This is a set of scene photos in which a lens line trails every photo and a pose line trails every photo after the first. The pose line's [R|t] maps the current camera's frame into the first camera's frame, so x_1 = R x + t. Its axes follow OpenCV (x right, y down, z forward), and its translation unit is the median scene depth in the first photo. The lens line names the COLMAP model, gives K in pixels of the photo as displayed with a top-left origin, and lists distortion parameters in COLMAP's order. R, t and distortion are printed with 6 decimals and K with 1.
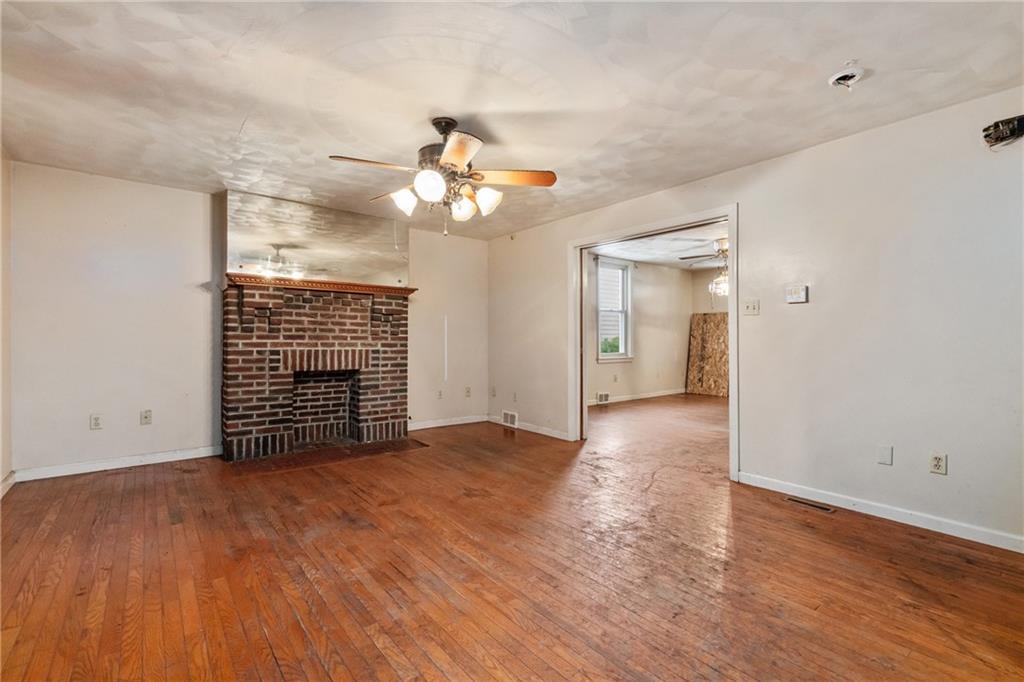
lens RADIAL K [[459.1, 0, 510.3], [0, 459.1, 336.6], [0, 0, 1]] dist [-0.001687, -0.000375]
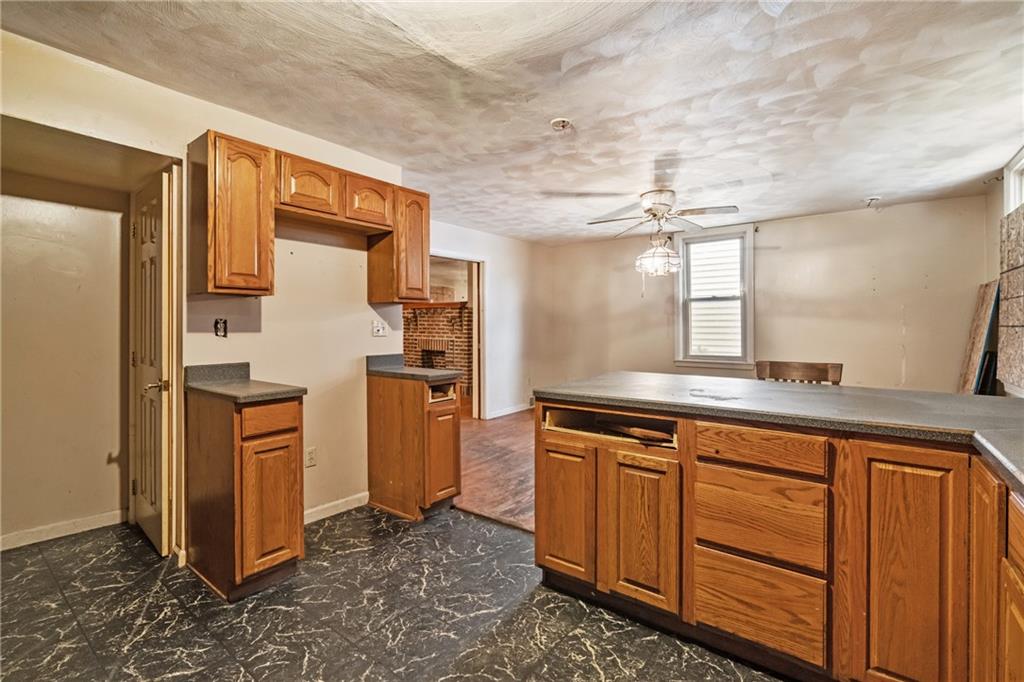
lens RADIAL K [[452.0, 0, 511.7], [0, 452.0, 332.4], [0, 0, 1]] dist [-0.000502, -0.000274]
pose [[0.234417, 0.013120, -0.972048, 1.746824], [0.006723, 0.999863, 0.015117, -0.029258], [0.972113, -0.010079, 0.234296, 1.041767]]
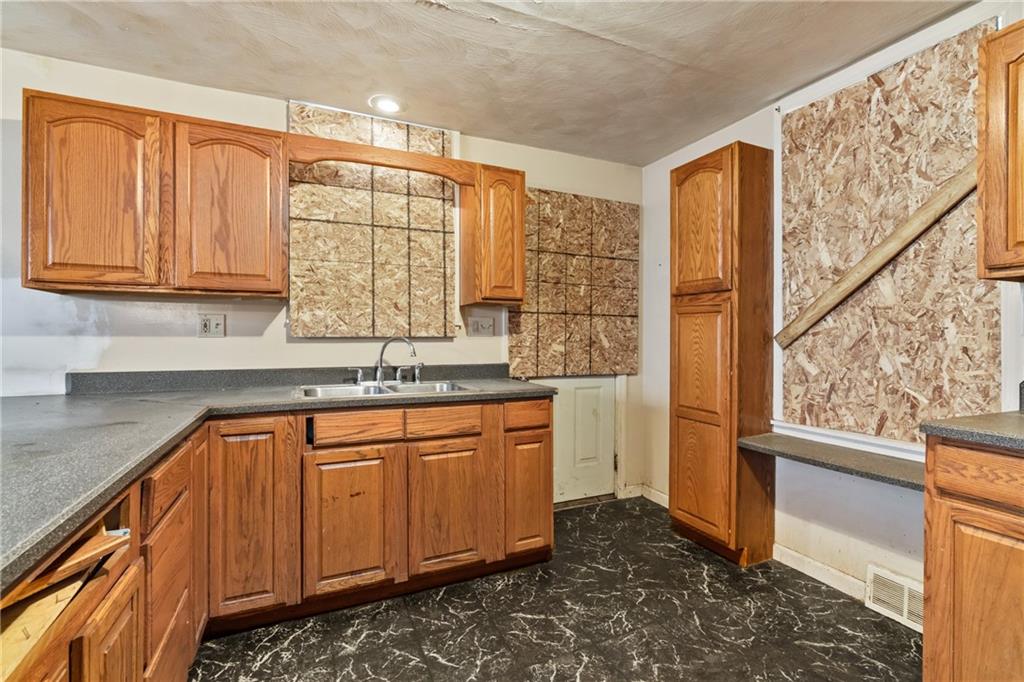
lens RADIAL K [[452.0, 0, 511.7], [0, 452.0, 332.4], [0, 0, 1]] dist [-0.000502, -0.000274]
pose [[0.250711, 0.008731, 0.968023, 1.161590], [-0.009299, 0.999935, -0.006610, -0.025576], [-0.968017, -0.007344, 0.250776, 1.030281]]
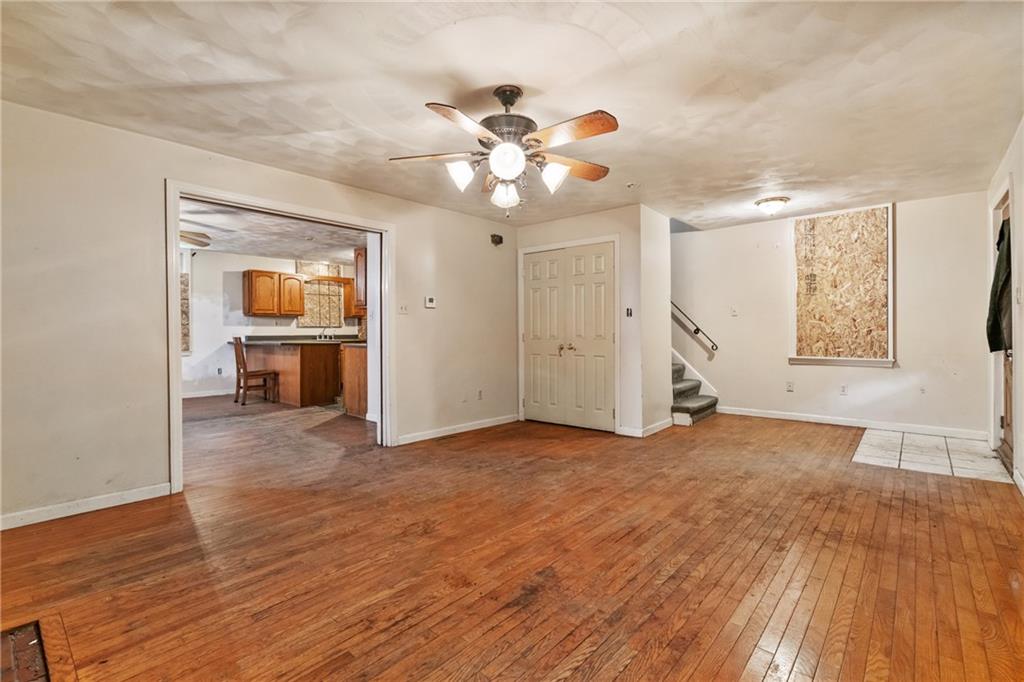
lens RADIAL K [[464.6, 0, 512.0], [0, 464.6, 329.1], [0, 0, 1]] dist [-0.011371, 0.000340]
pose [[-0.174656, 0.005342, 0.984615, -0.752763], [-0.000869, 0.999984, -0.005579, 0.003849], [-0.984629, -0.001831, -0.174649, 0.839039]]
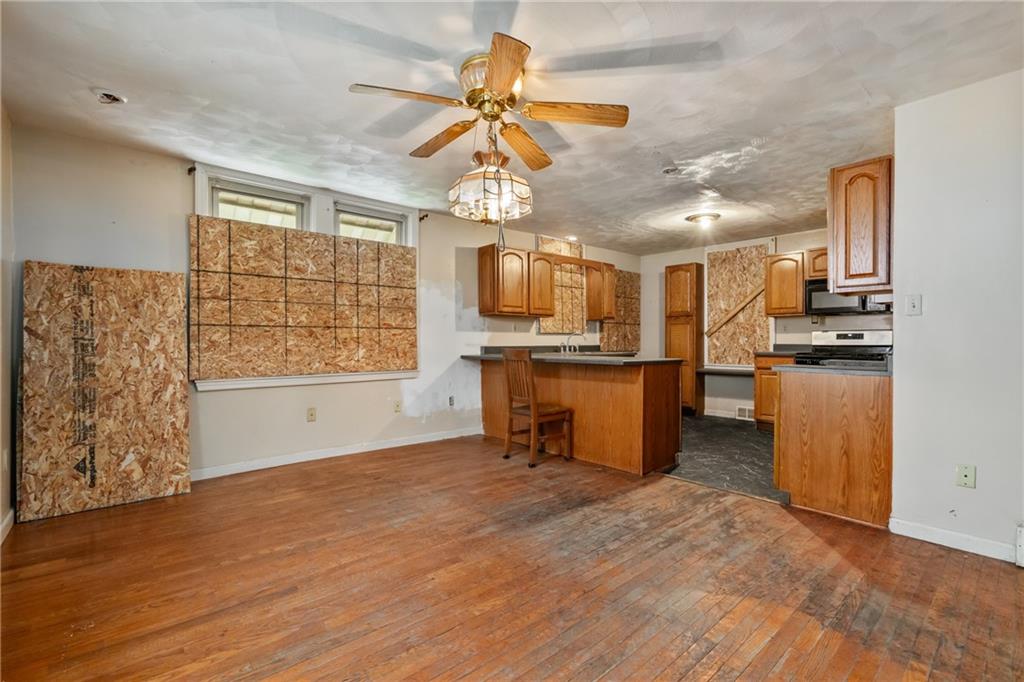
lens RADIAL K [[459.1, 0, 510.3], [0, 459.1, 336.6], [0, 0, 1]] dist [-0.001687, -0.000375]
pose [[-0.047210, 0.009219, 0.998842, 0.168677], [-0.005367, 0.999941, -0.009483, 0.006860], [-0.998871, -0.005809, -0.047158, 1.646576]]
